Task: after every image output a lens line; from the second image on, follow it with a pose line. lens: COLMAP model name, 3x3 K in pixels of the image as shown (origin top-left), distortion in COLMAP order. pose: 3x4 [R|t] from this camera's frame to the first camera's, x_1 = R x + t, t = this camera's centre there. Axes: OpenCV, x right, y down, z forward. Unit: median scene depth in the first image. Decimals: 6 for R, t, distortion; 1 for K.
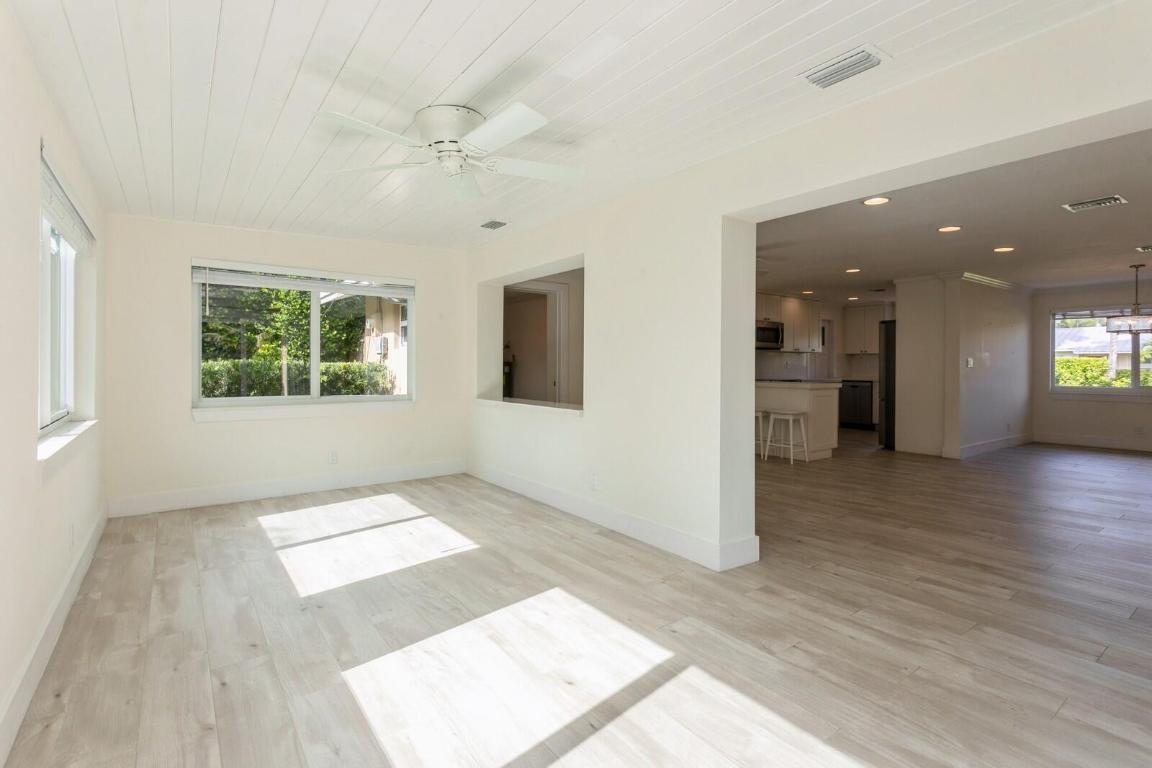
lens RADIAL K [[551.3, 0, 573.5], [0, 551.3, 362.8], [0, 0, 1]] dist [0.001885, -0.000463]
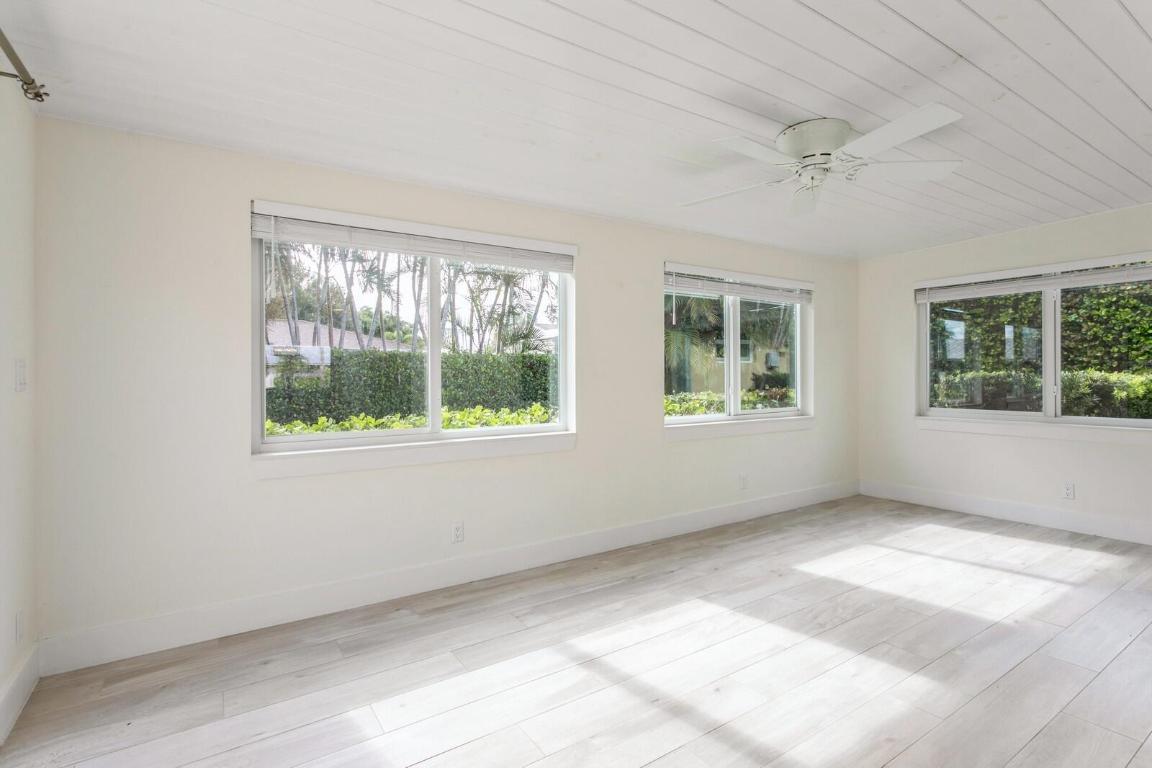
lens RADIAL K [[551.3, 0, 573.5], [0, 551.3, 362.8], [0, 0, 1]] dist [0.001885, -0.000463]
pose [[-0.047696, -0.025206, -0.998544, 0.604593], [0.009016, 0.999630, -0.025664, -0.002872], [0.998821, -0.010227, -0.047451, 0.453588]]
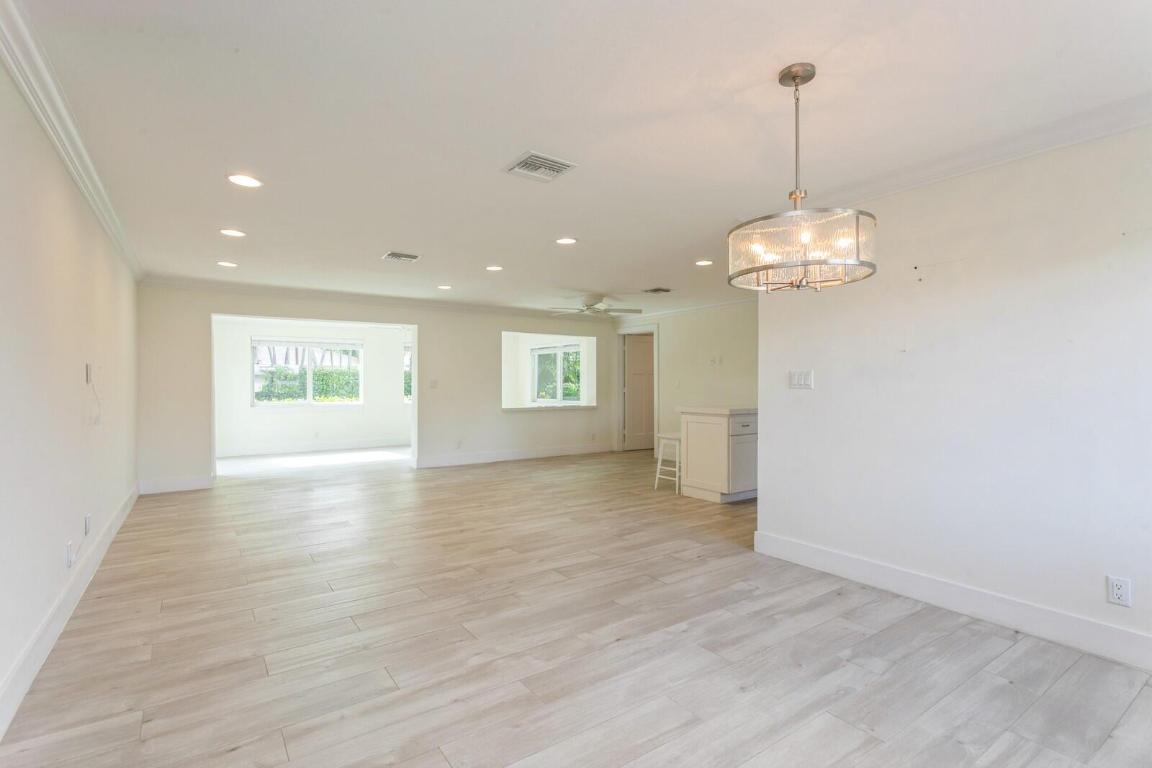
lens RADIAL K [[538.6, 0, 576.0], [0, 538.6, 384.0], [0, 0, 1]] dist [-0.000881, -0.000816]
pose [[-0.023274, -0.002705, -0.999725, 2.438332], [0.007213, 0.999970, -0.002873, 0.006578], [0.999703, -0.007277, -0.023254, 1.614638]]
